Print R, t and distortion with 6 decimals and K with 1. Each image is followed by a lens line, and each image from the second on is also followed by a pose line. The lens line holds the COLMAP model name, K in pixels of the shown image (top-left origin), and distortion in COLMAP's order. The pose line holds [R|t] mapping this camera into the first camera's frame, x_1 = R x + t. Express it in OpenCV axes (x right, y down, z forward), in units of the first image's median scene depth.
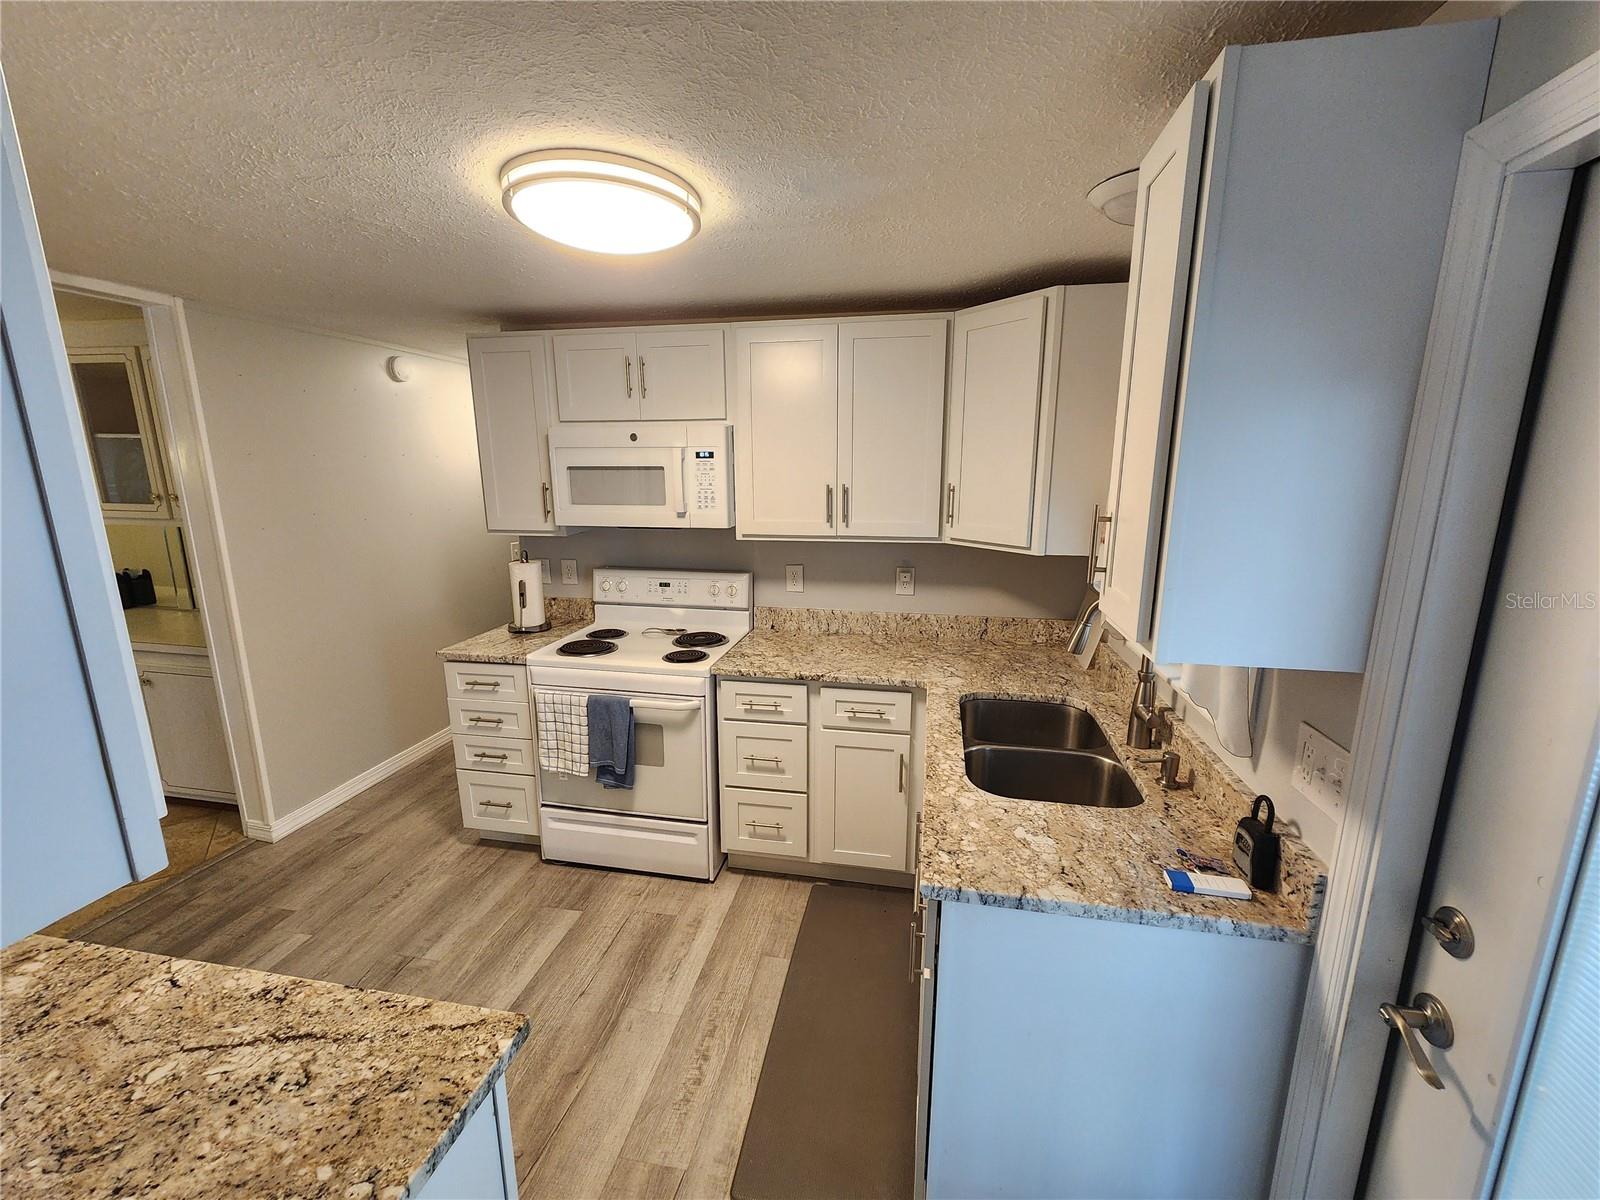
lens RADIAL K [[661.3, 0, 804.6], [0, 661.3, 600.0], [0, 0, 1]] dist [-0.001720, 0.001083]
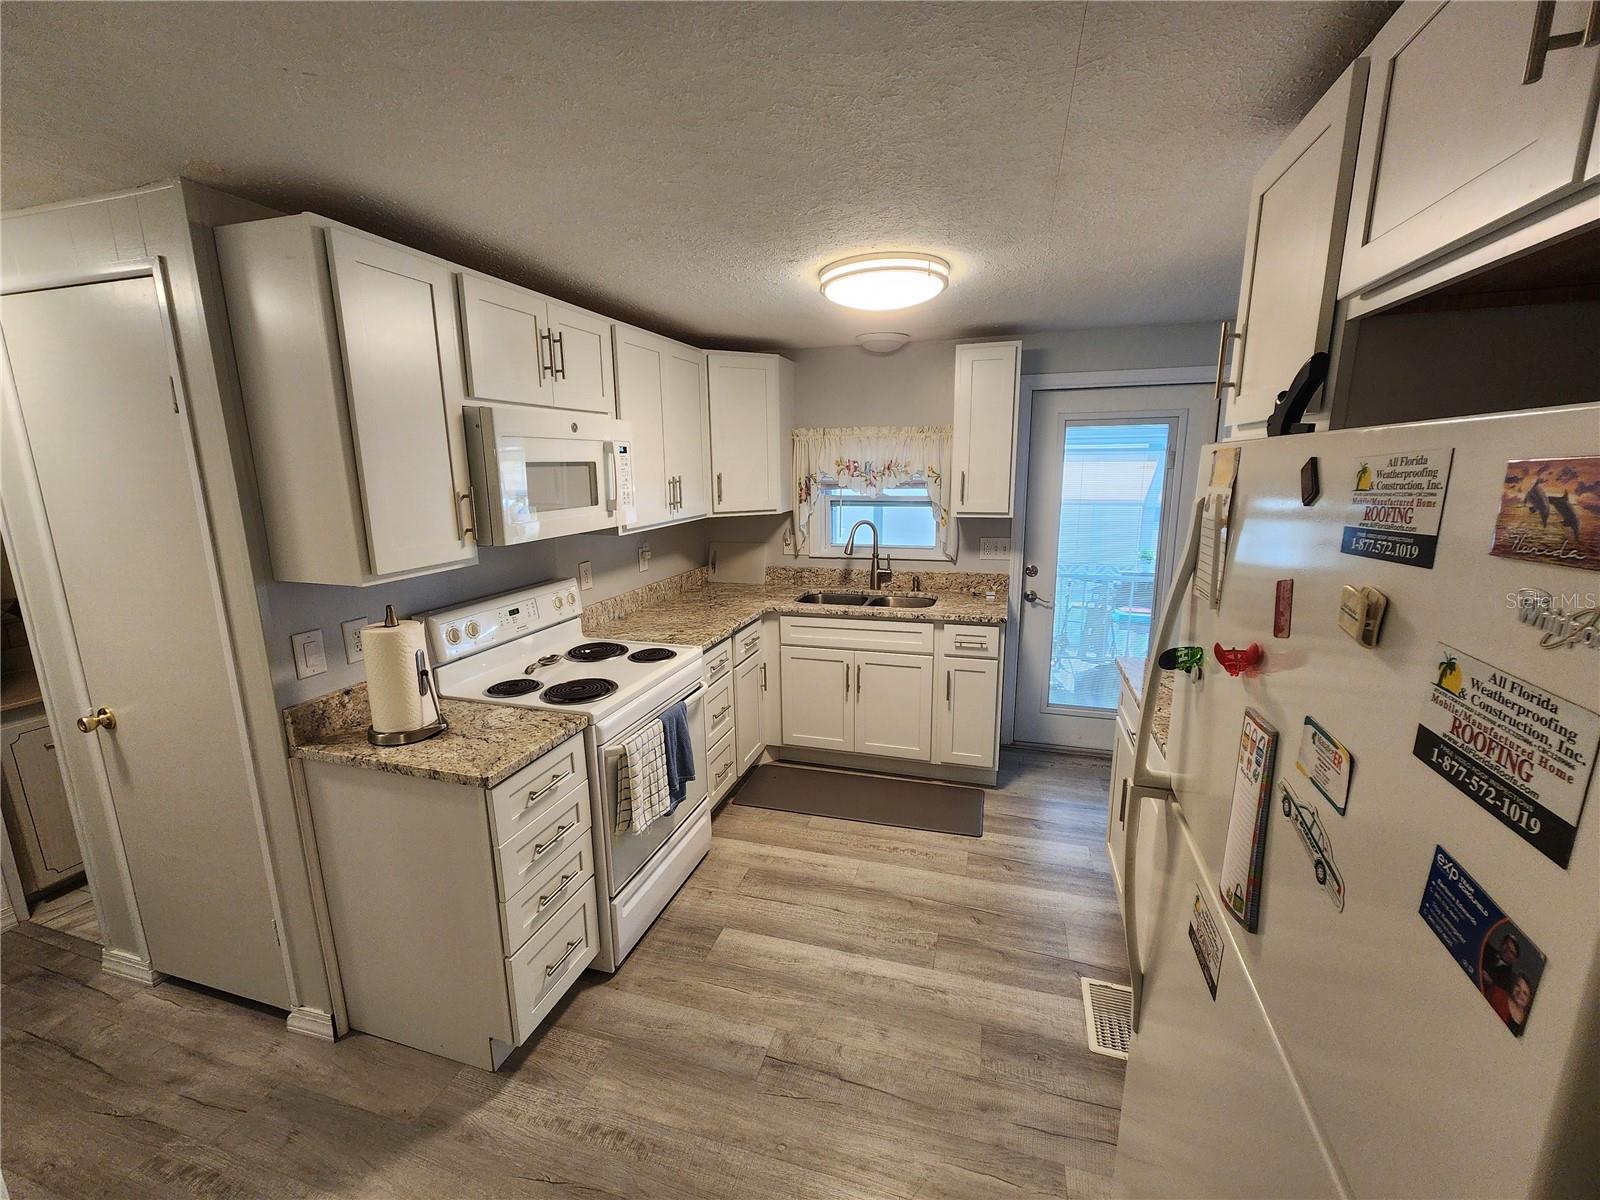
lens RADIAL K [[661.3, 0, 804.6], [0, 661.3, 600.0], [0, 0, 1]] dist [-0.001720, 0.001083]
pose [[0.105874, -0.204753, 0.973071, -1.101497], [0.211715, 0.960775, 0.179130, -0.122455], [-0.971580, 0.187048, 0.145071, 0.631289]]
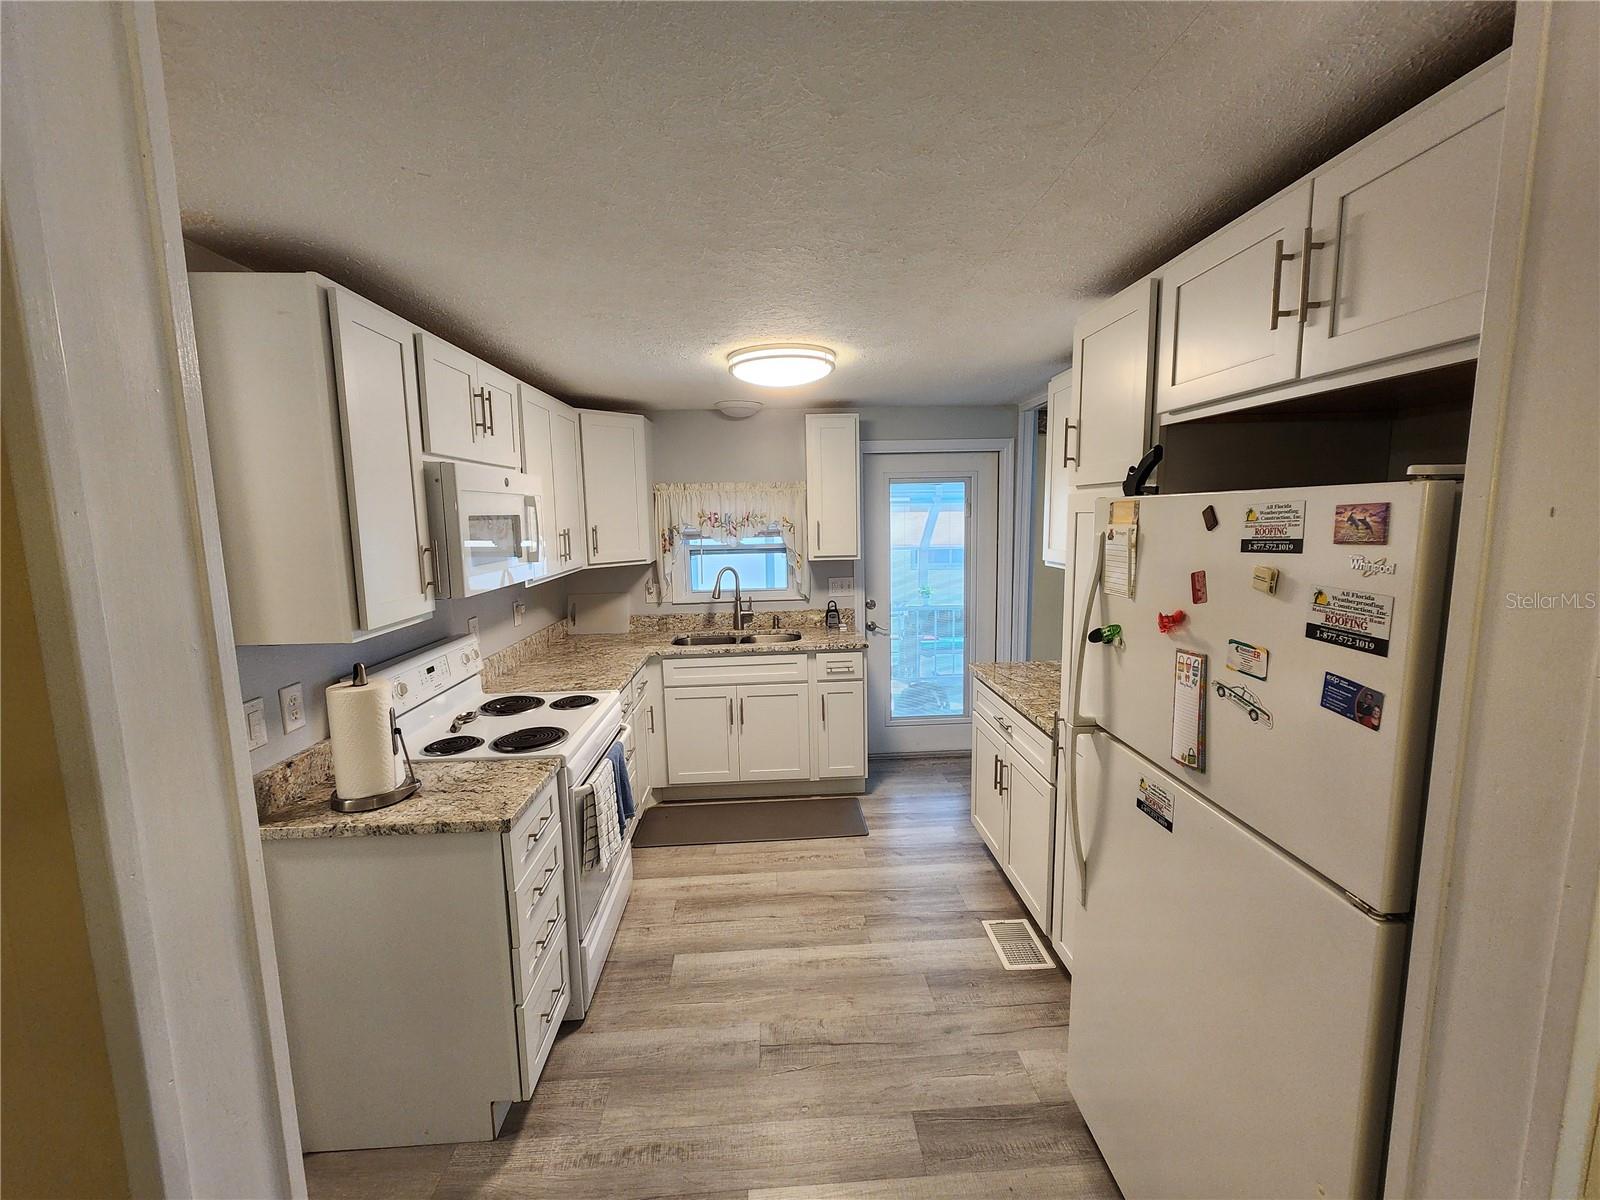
lens RADIAL K [[661.3, 0, 804.6], [0, 661.3, 600.0], [0, 0, 1]] dist [-0.001720, 0.001083]
pose [[-0.241761, -0.124428, 0.962325, -1.214619], [0.214675, 0.960310, 0.178099, -0.167763], [-0.946291, 0.249645, -0.205454, 0.846873]]
